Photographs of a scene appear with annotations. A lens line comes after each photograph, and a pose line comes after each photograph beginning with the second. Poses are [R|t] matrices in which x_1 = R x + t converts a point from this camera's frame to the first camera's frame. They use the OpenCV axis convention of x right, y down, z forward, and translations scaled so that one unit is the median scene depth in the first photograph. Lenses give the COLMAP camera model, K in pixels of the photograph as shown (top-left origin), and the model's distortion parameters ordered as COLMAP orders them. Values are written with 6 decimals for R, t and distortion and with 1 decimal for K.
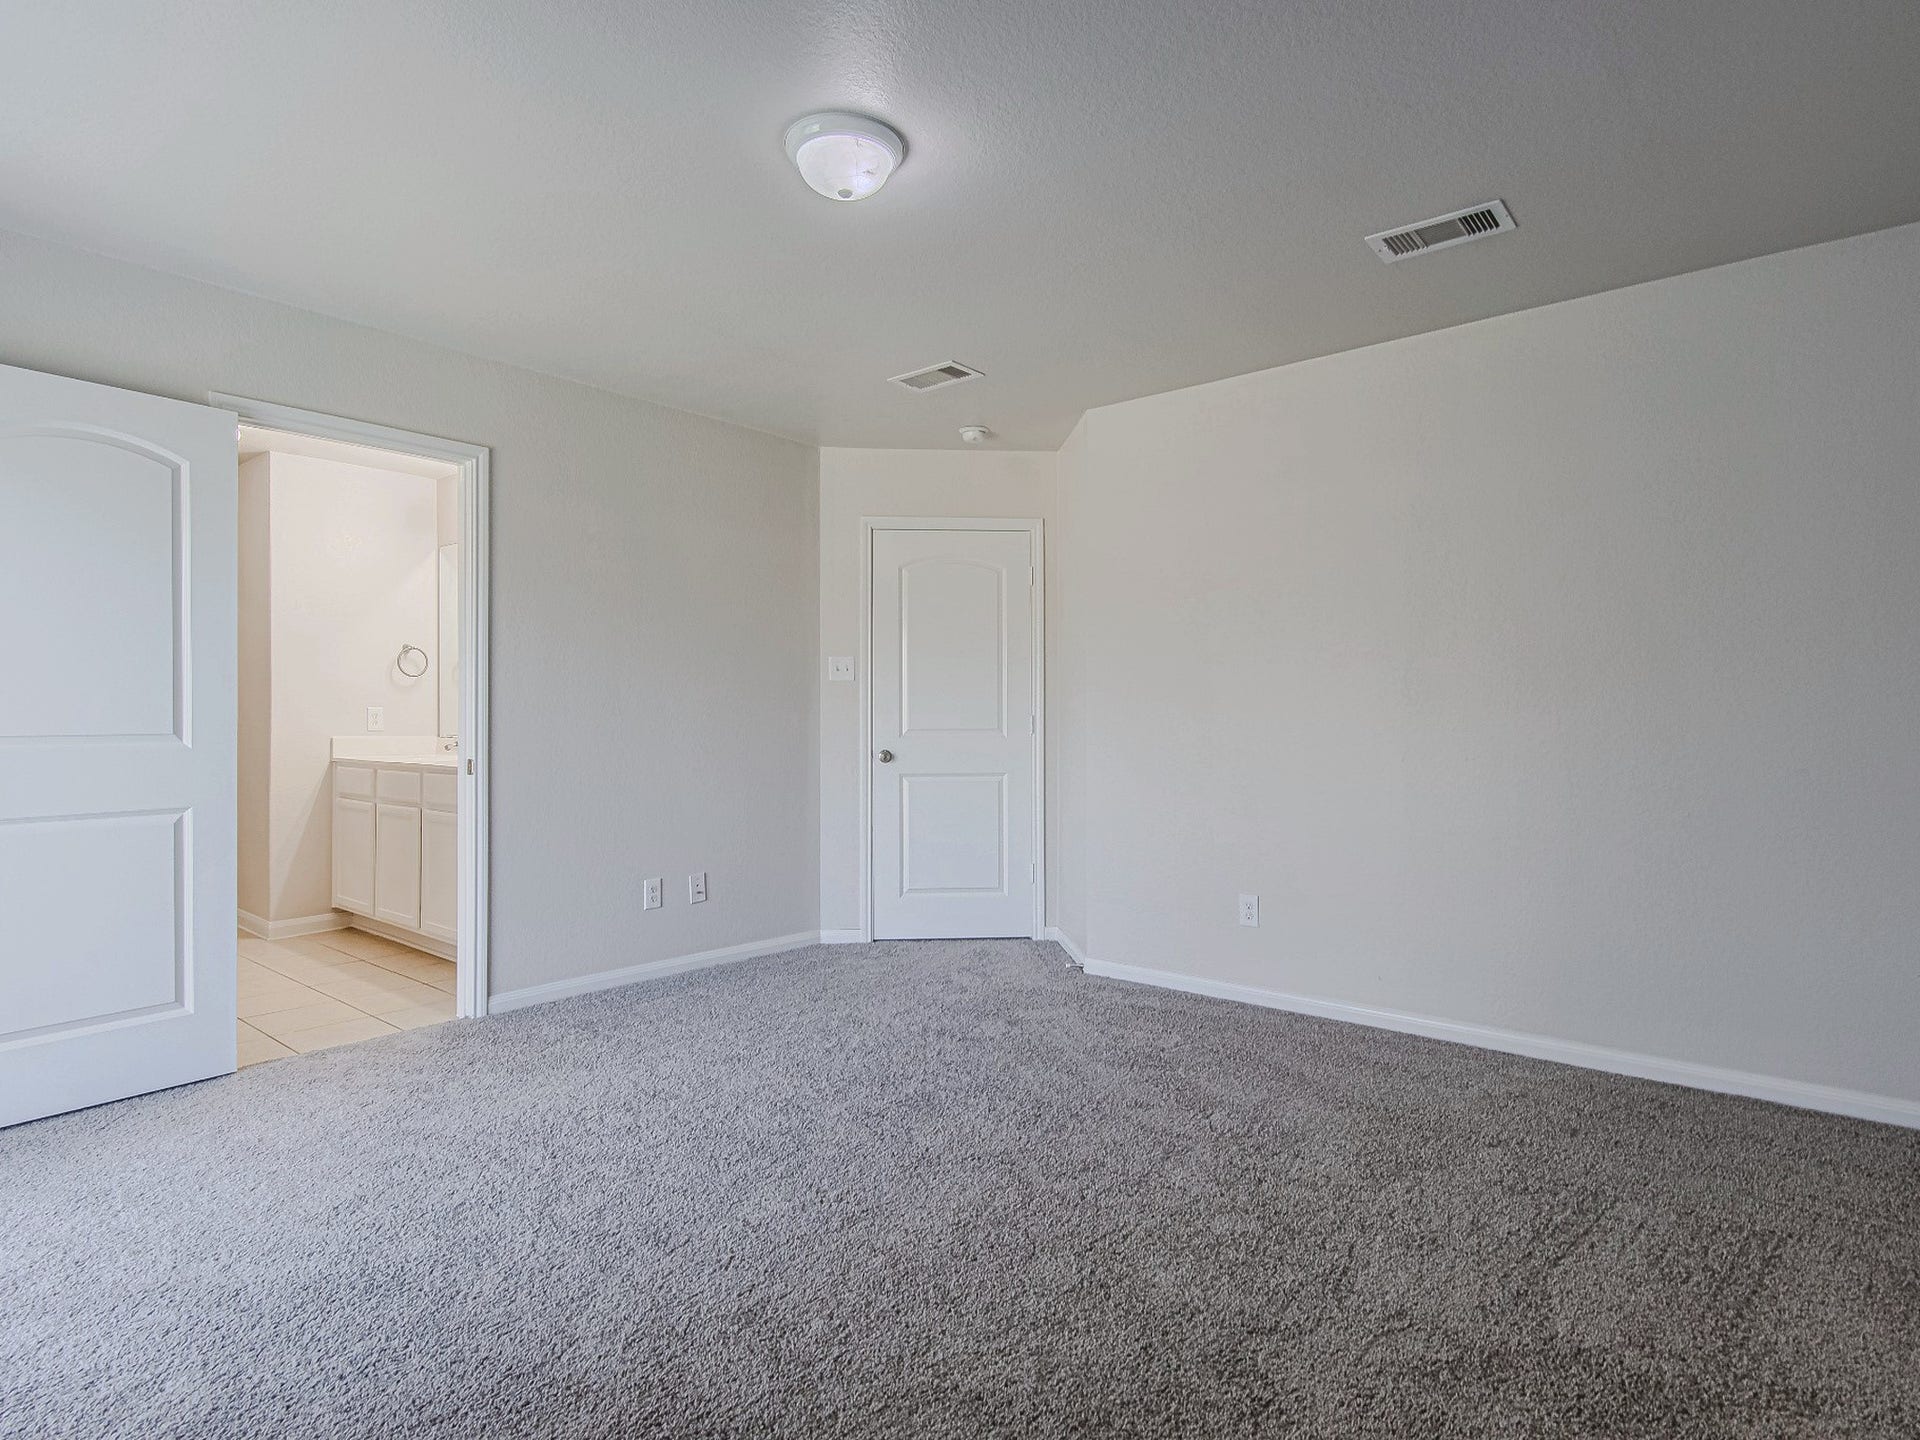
lens RADIAL K [[1017.1, 0, 958.7], [0, 1017.1, 713.6], [0, 0, 1]] dist [-0.000964, -0.000509]
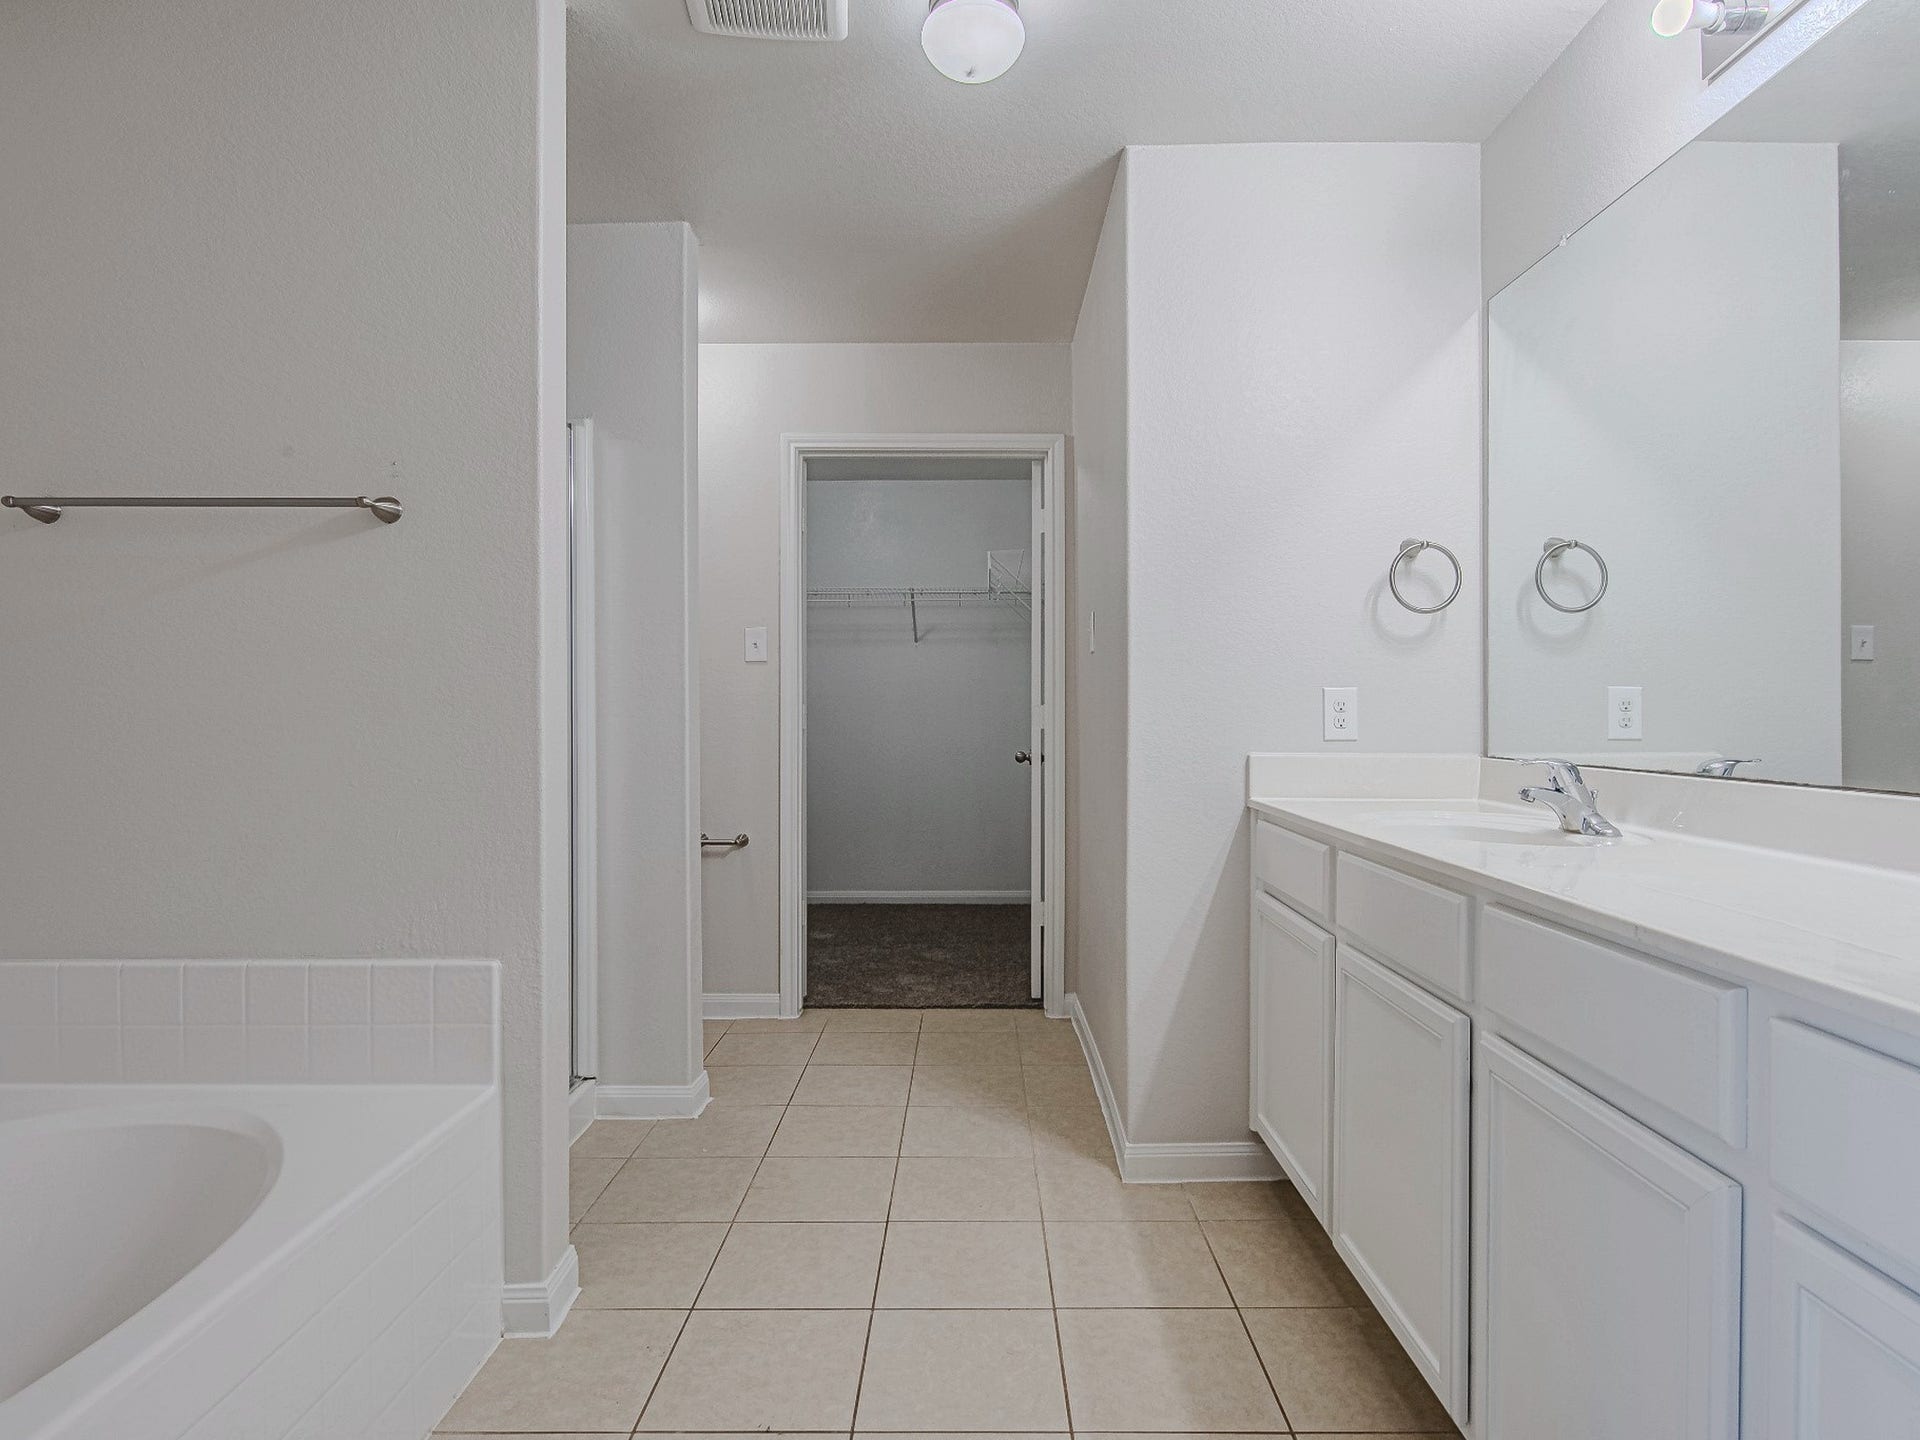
lens RADIAL K [[1017.1, 0, 958.7], [0, 1017.1, 713.6], [0, 0, 1]] dist [-0.000964, -0.000509]
pose [[0.626055, 0.010757, -0.779704, -0.347410], [-0.005601, 0.999941, 0.009299, 0.001945], [0.779758, -0.001455, 0.626079, 0.619721]]
